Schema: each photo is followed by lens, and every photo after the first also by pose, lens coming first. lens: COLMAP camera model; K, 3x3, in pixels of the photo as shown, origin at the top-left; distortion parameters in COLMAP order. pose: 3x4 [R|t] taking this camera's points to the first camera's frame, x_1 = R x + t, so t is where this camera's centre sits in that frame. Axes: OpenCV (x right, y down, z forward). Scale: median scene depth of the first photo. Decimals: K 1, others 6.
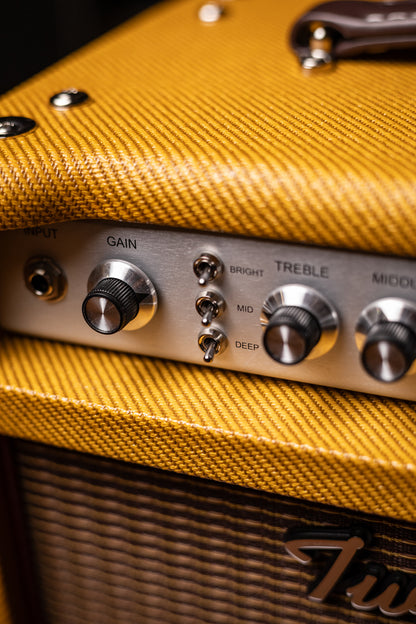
lens RADIAL K [[1064.4, 0, 208.0], [0, 1064.4, 312.0], [0, 0, 1]] dist [-0.195798, -0.082988]
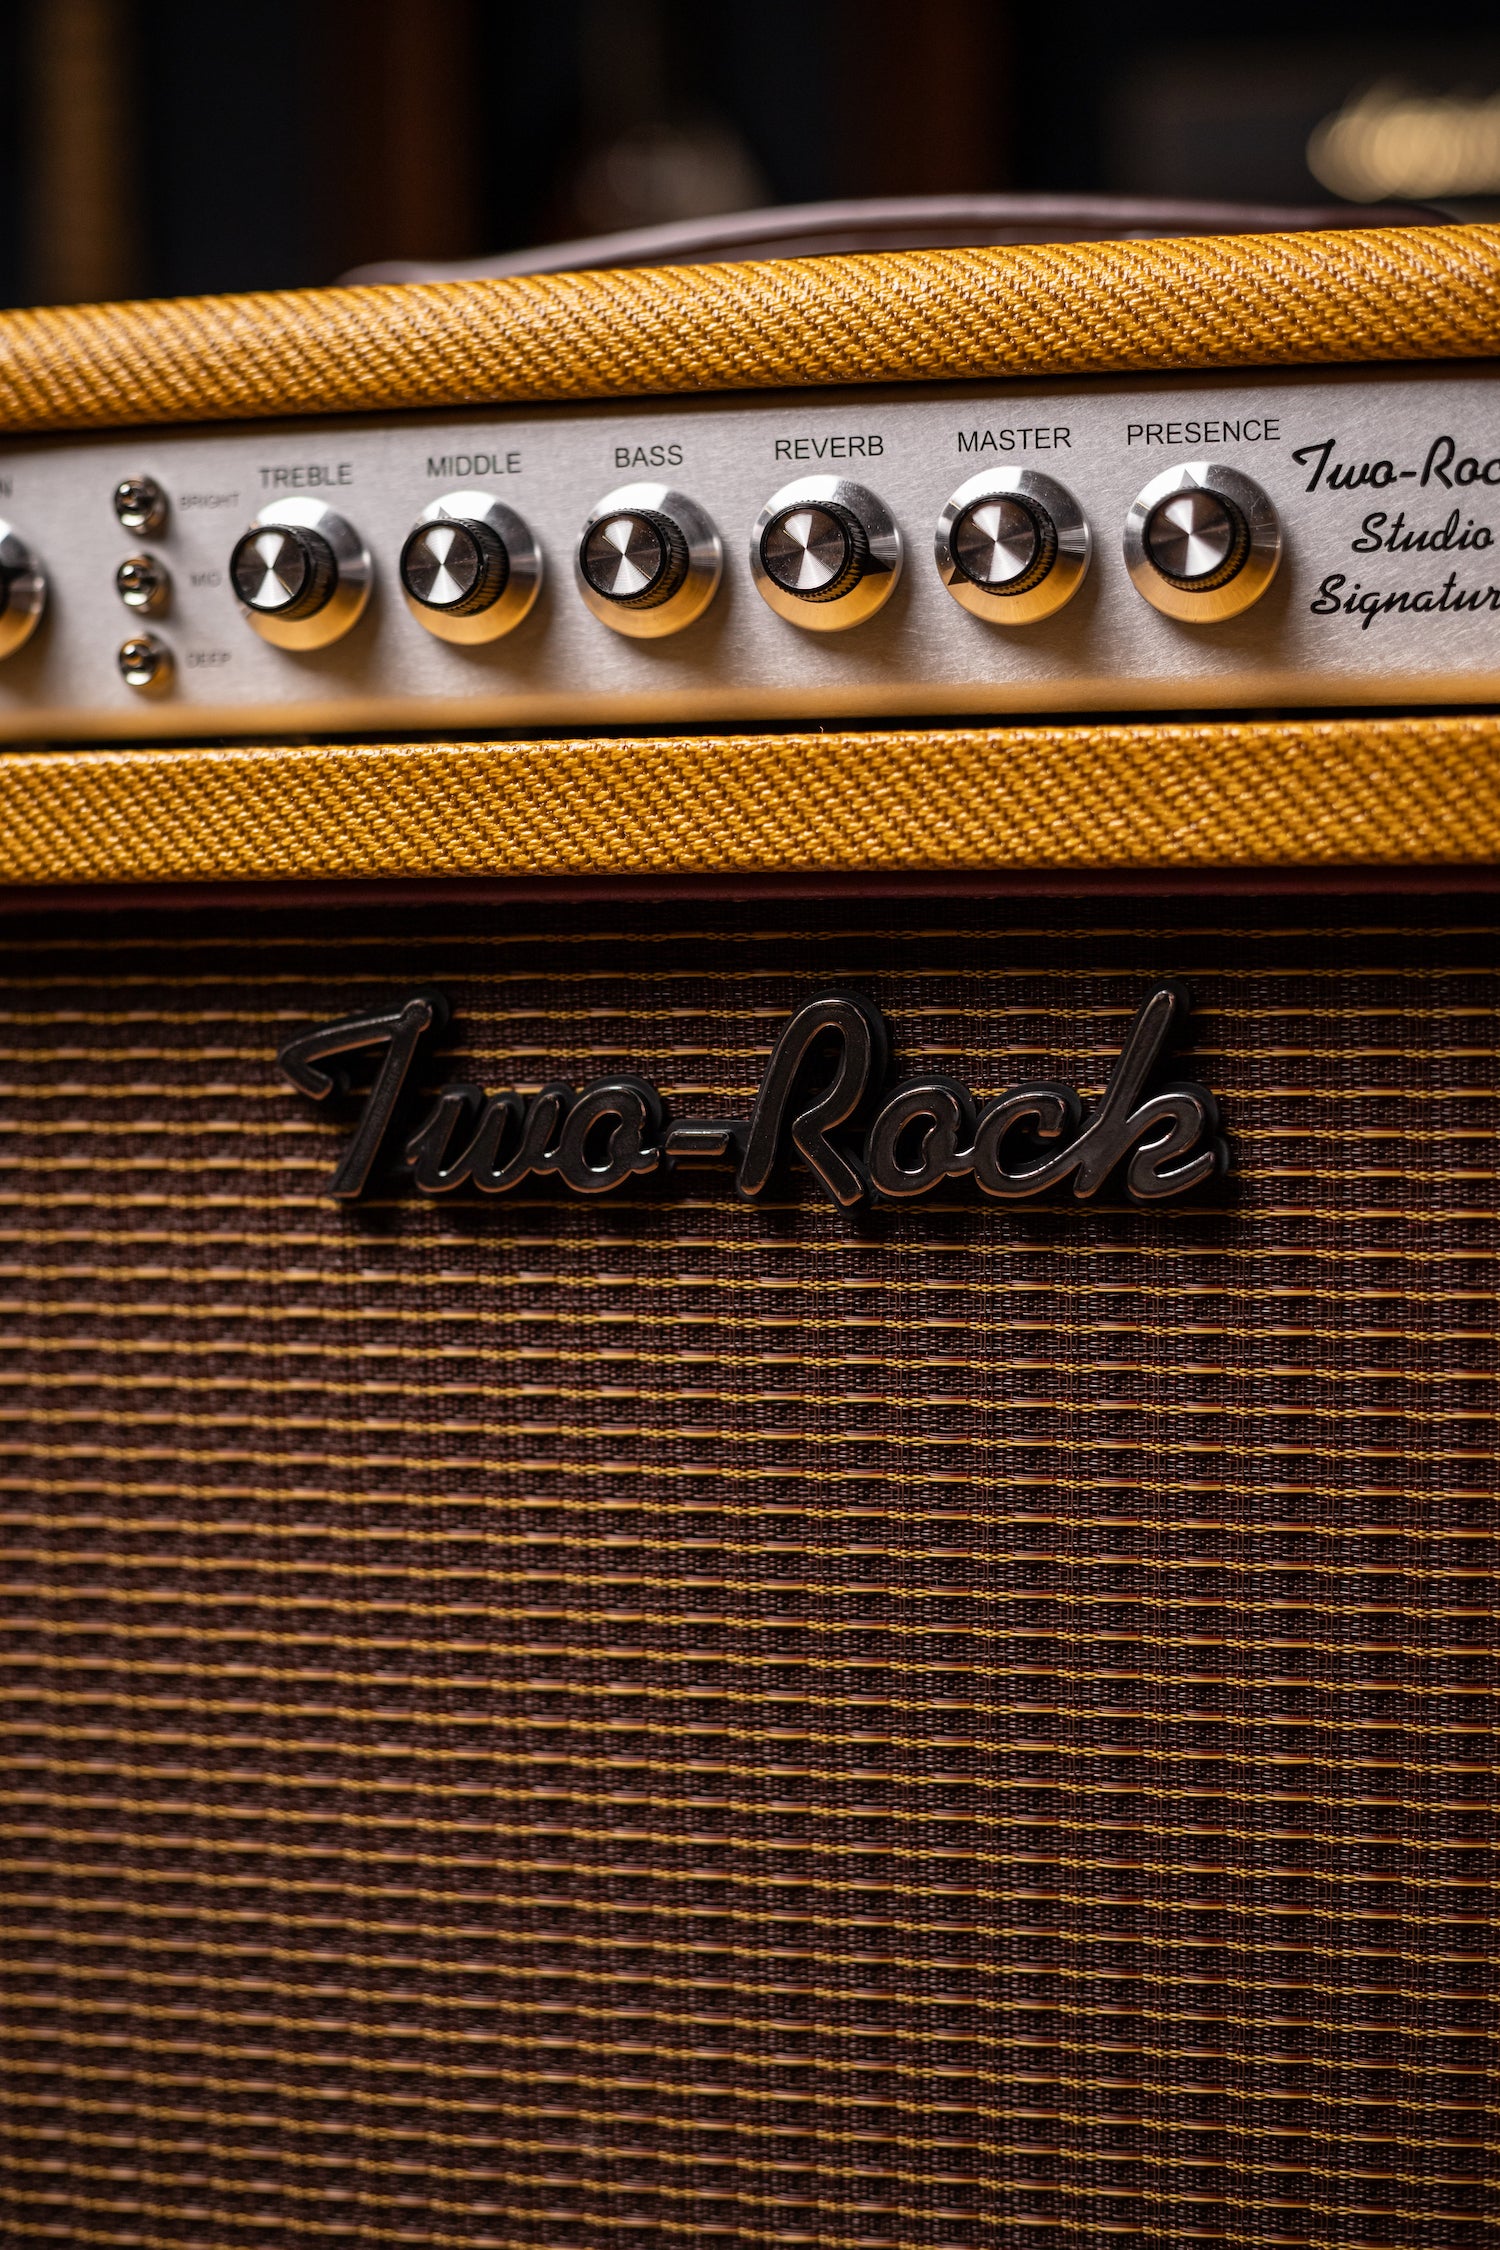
lens RADIAL K [[3504.0, 0, 750.0], [0, 3504.0, 1125.0], [0, 0, 1]] dist [-0.131474, -0.151799]
pose [[0.991561, 0.018881, 0.128256, 0.089721], [0.034298, 0.915878, -0.399988, 0.993895], [-0.125019, 0.401011, 0.907502, -0.548097]]
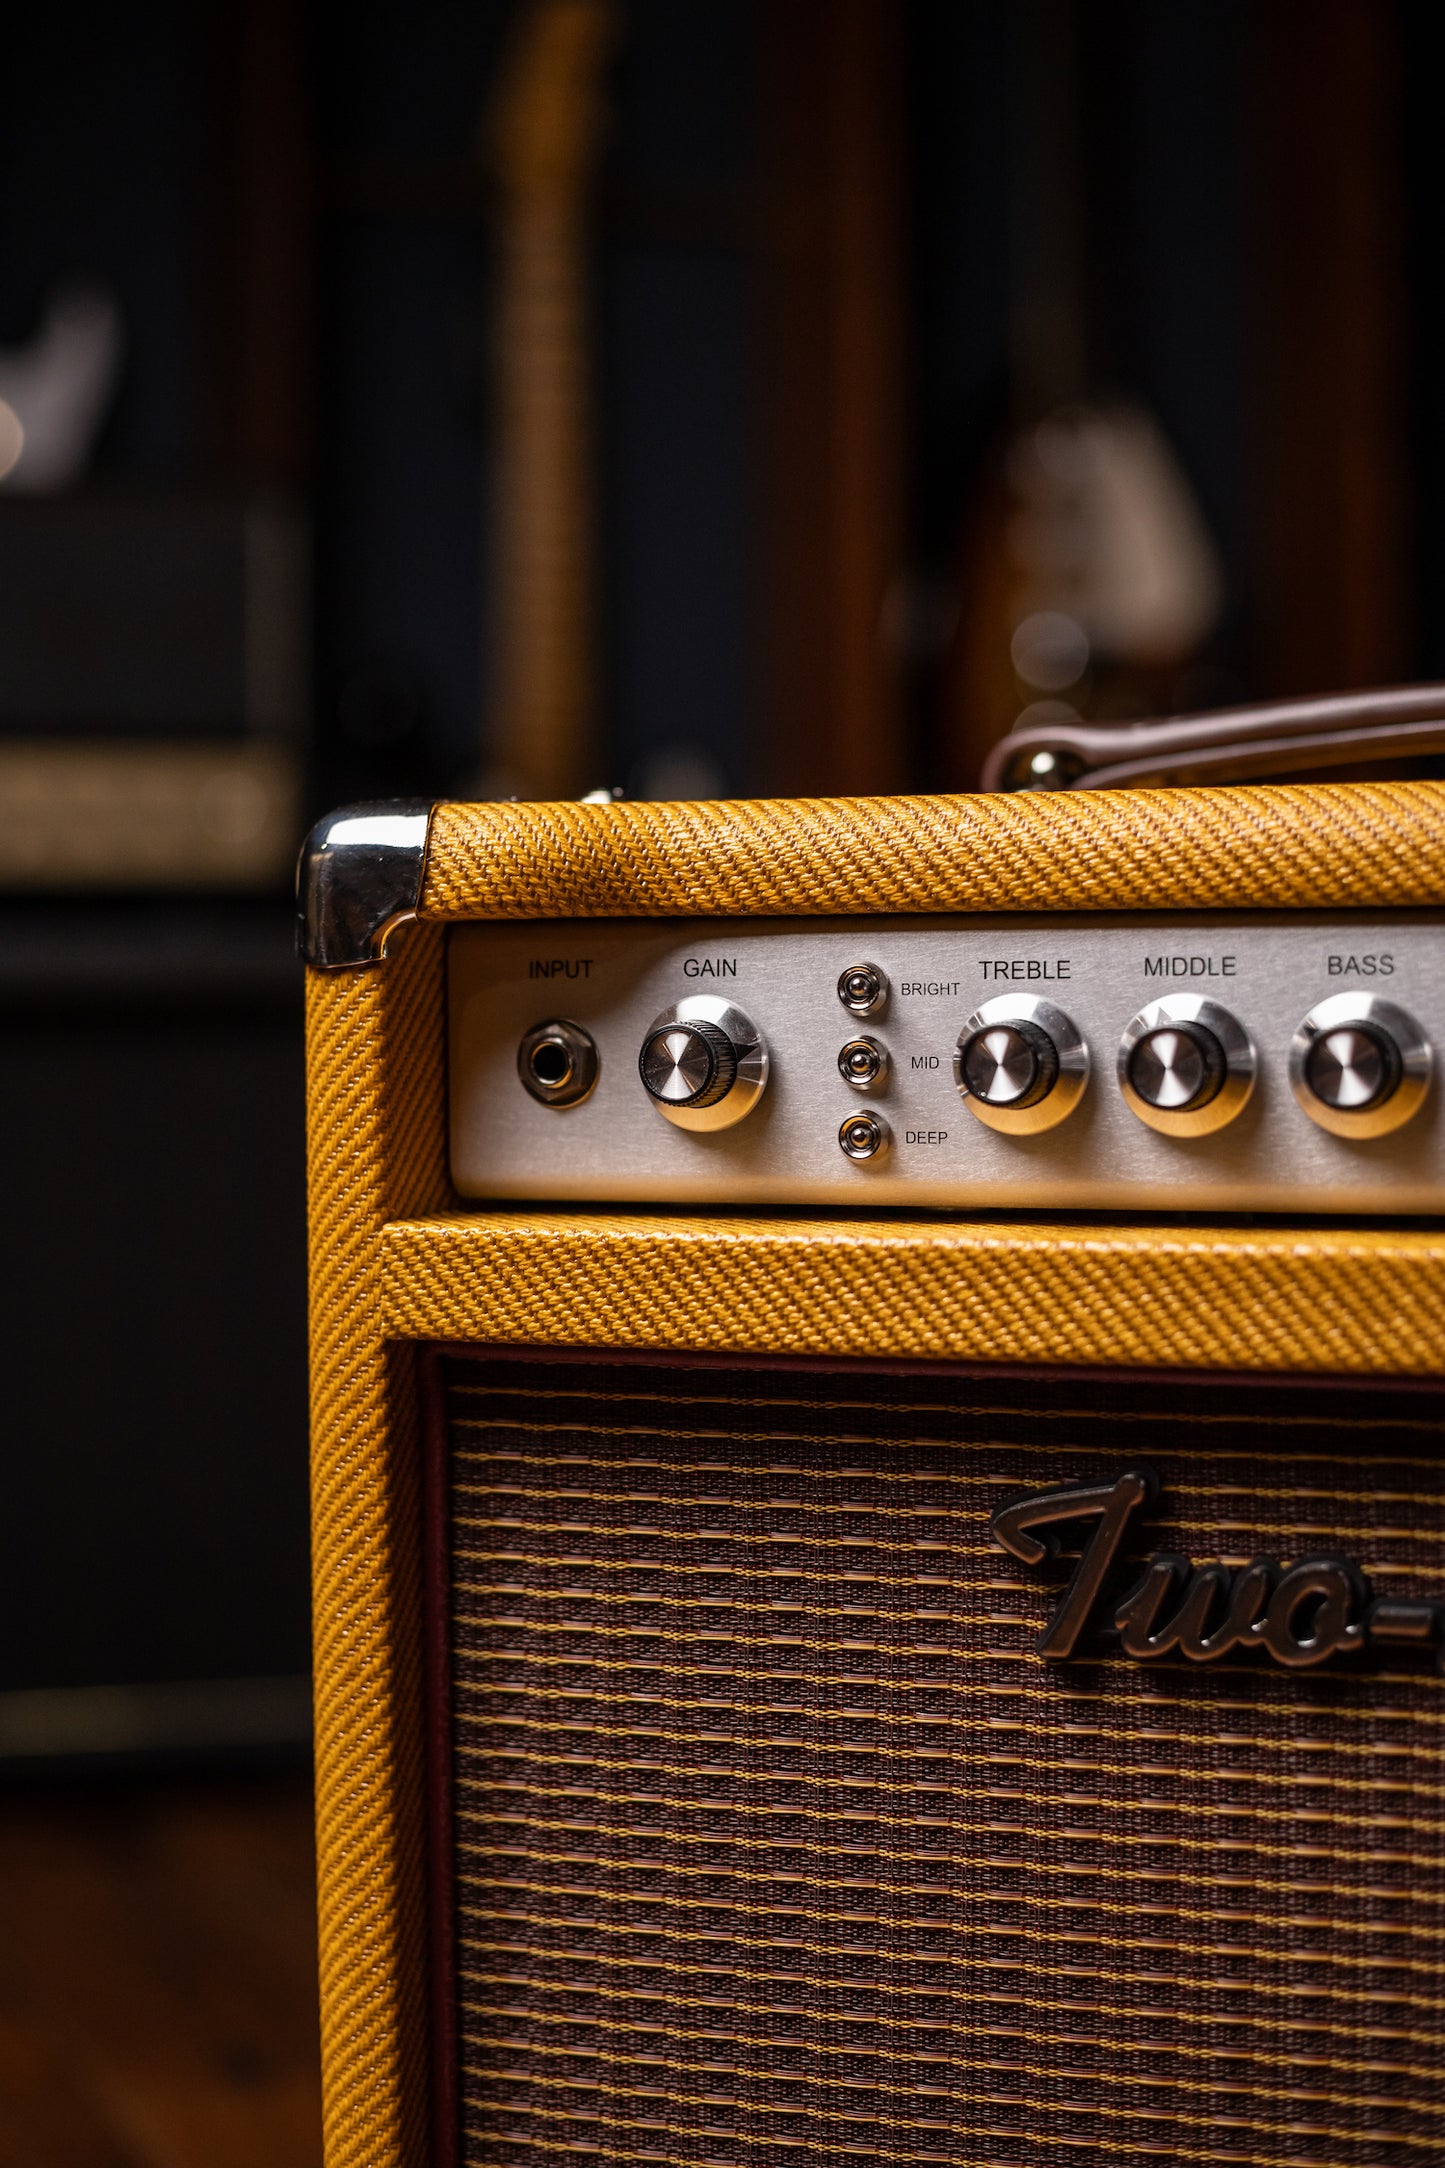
lens RADIAL K [[3376.3, 0, 722.5], [0, 3376.3, 1084.0], [0, 0, 1]] dist [-0.131474, -0.151799]
pose [[0.998917, 0.041979, 0.020044, -0.113213], [-0.028243, 0.889669, -0.455732, 0.861188], [-0.036964, 0.454672, 0.889891, -0.630314]]
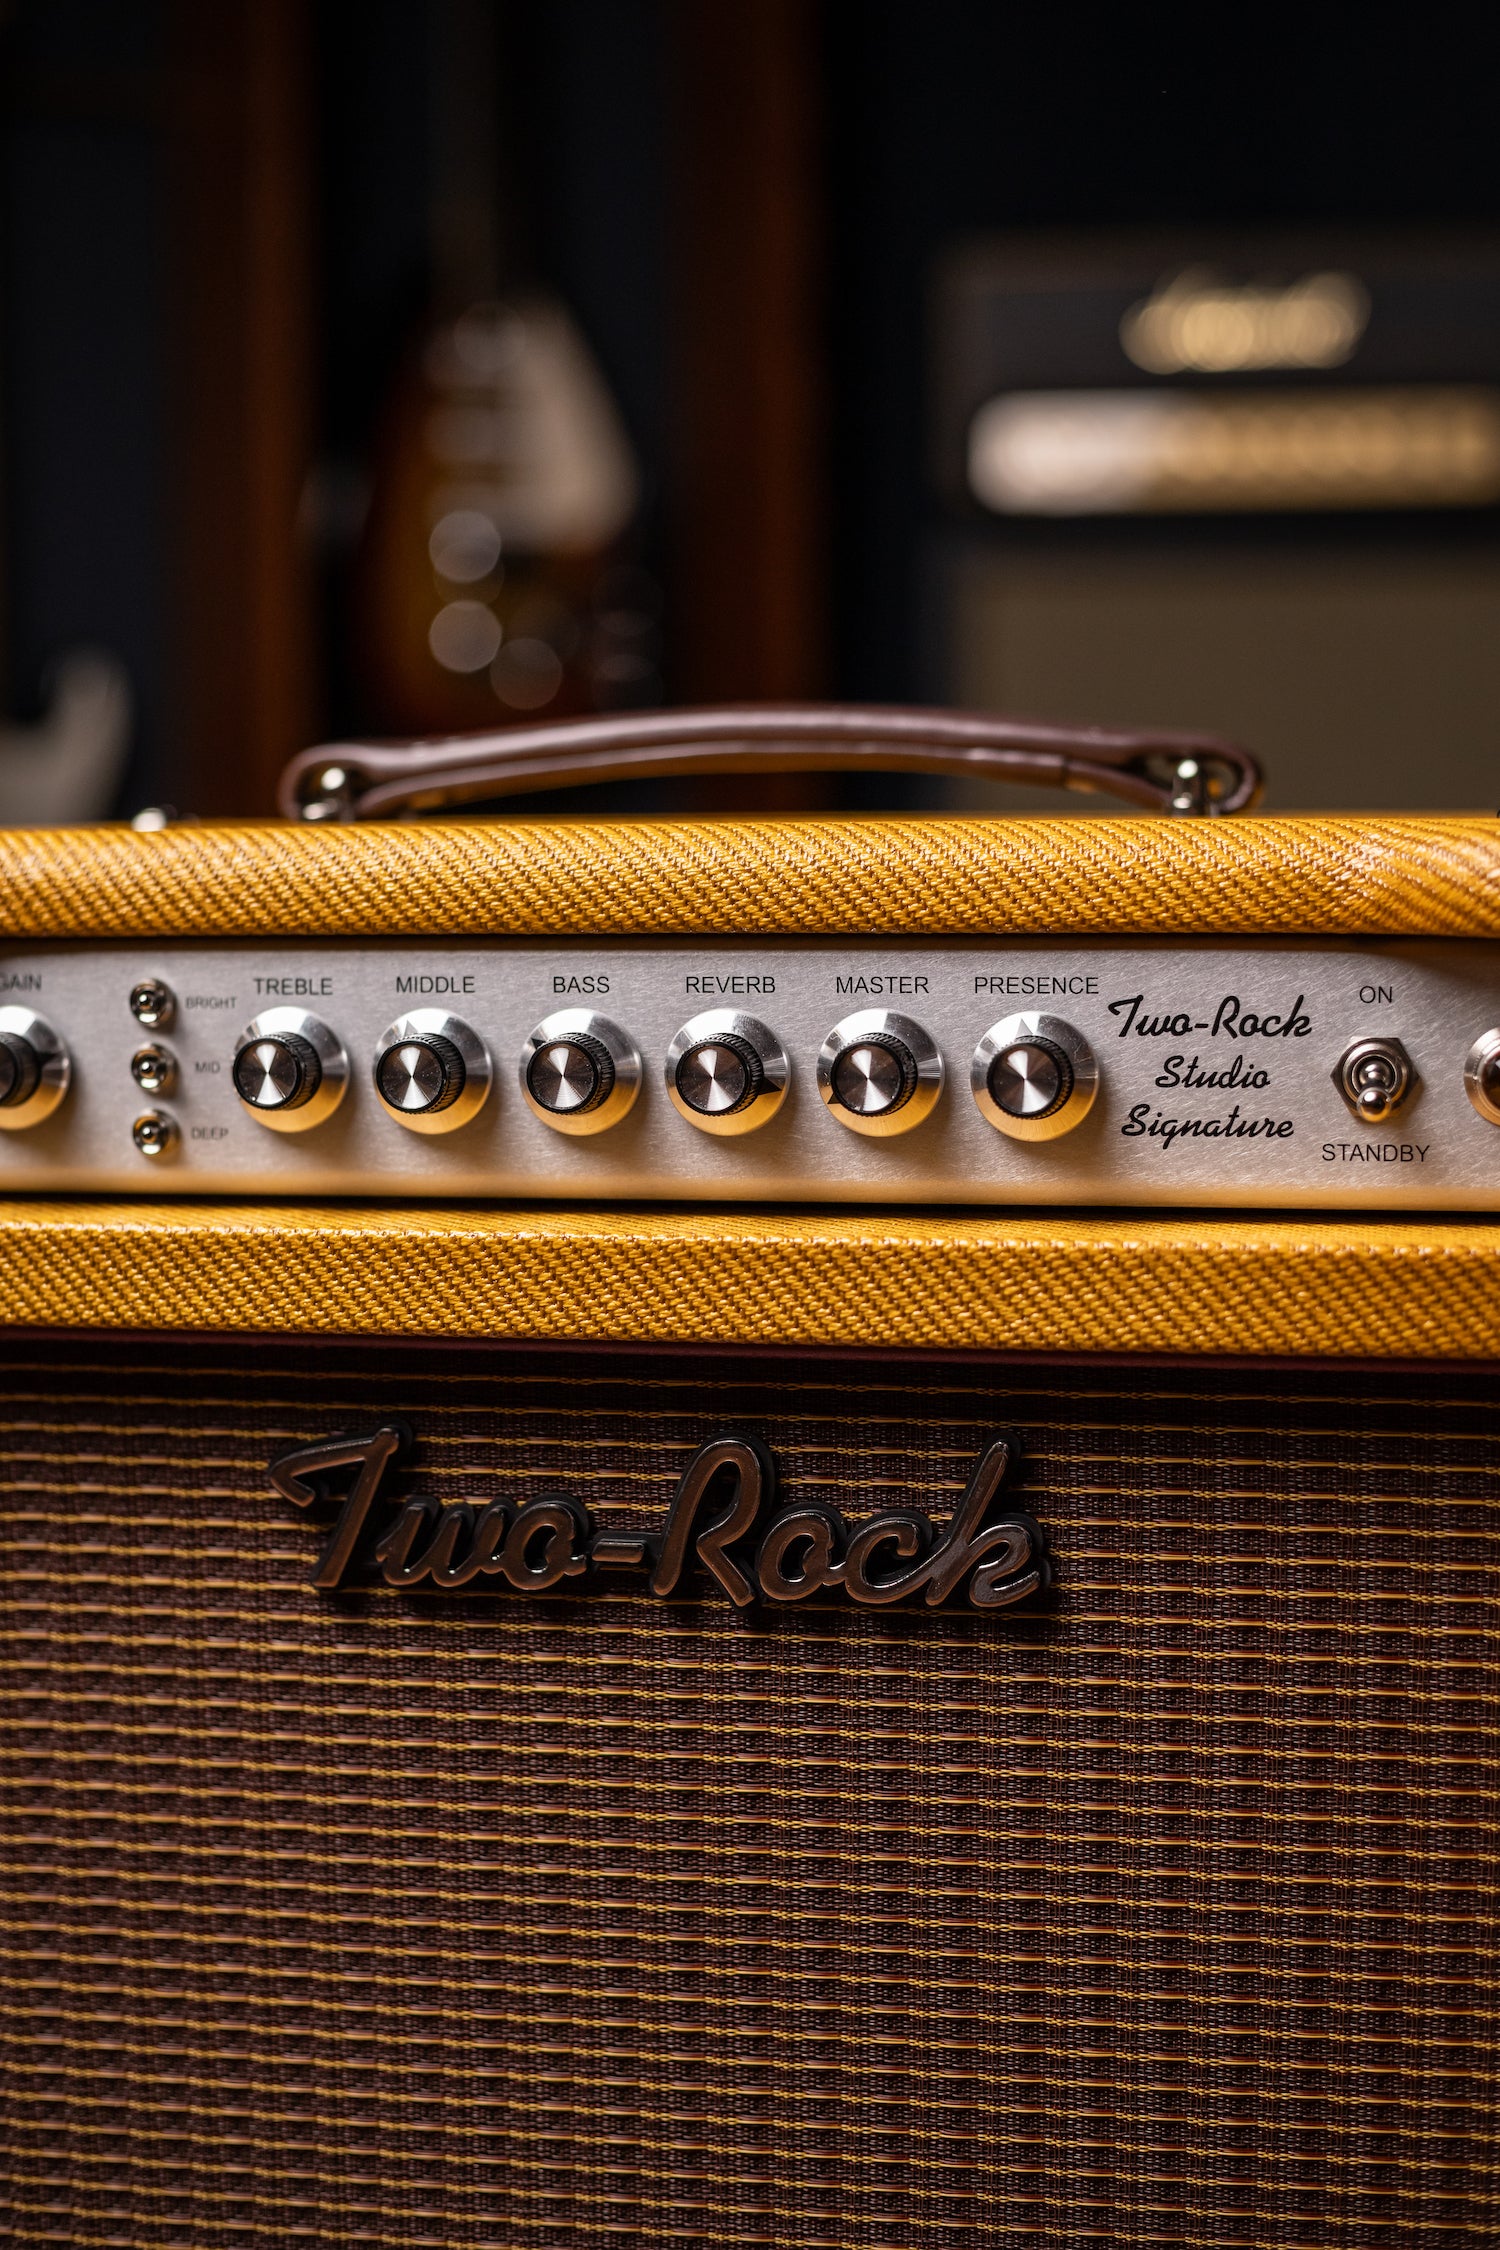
lens RADIAL K [[3492.8, 0, 750.0], [0, 3492.8, 1125.0], [0, 0, 1]] dist [-0.121582, -0.106869]
pose [[0.982467, 0.027794, 0.184355, -0.031616], [0.050839, 0.911414, -0.408338, 0.938104], [-0.179374, 0.410550, 0.894021, -0.975861]]
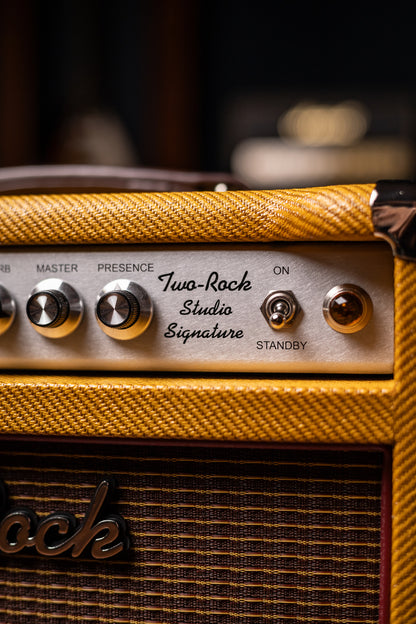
lens RADIAL K [[1011.9, 0, 208.0], [0, 1011.9, 312.0], [0, 0, 1]] dist [-0.163332, -0.095786]
pose [[0.980686, 0.047179, 0.189813, 0.375475], [0.048781, 0.880804, -0.470961, 0.688565], [-0.189407, 0.471124, 0.861491, -0.294434]]
